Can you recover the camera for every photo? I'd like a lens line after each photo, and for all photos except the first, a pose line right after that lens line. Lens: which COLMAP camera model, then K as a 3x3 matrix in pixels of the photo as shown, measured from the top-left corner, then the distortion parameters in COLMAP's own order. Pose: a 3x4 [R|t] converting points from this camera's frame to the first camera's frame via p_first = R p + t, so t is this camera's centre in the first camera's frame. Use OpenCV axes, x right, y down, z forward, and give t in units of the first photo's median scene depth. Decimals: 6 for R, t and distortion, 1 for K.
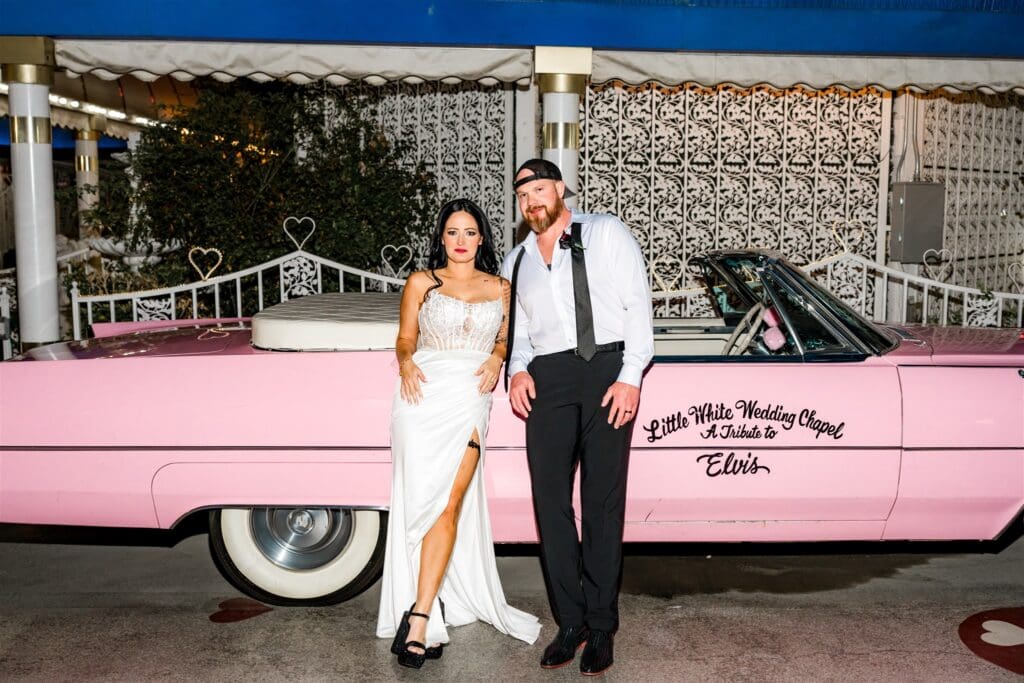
lens RADIAL K [[1041.4, 0, 512.0], [0, 1041.4, 341.5], [0, 0, 1]] dist [0.073337, -0.004046]
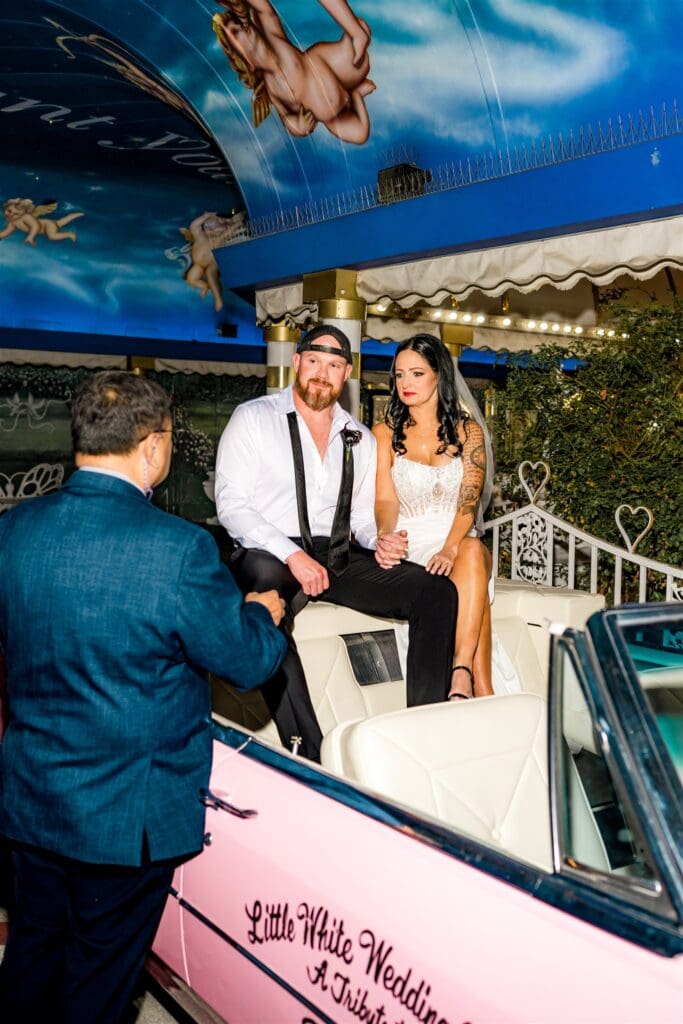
lens RADIAL K [[1041.4, 0, 341.5], [0, 1041.4, 512.0], [0, 0, 1]] dist [0.073337, -0.004046]
pose [[0.576056, 0.076775, -0.813797, 0.556918], [-0.115619, 0.993223, 0.011860, -0.121239], [0.809192, 0.087258, 0.581029, 0.720305]]
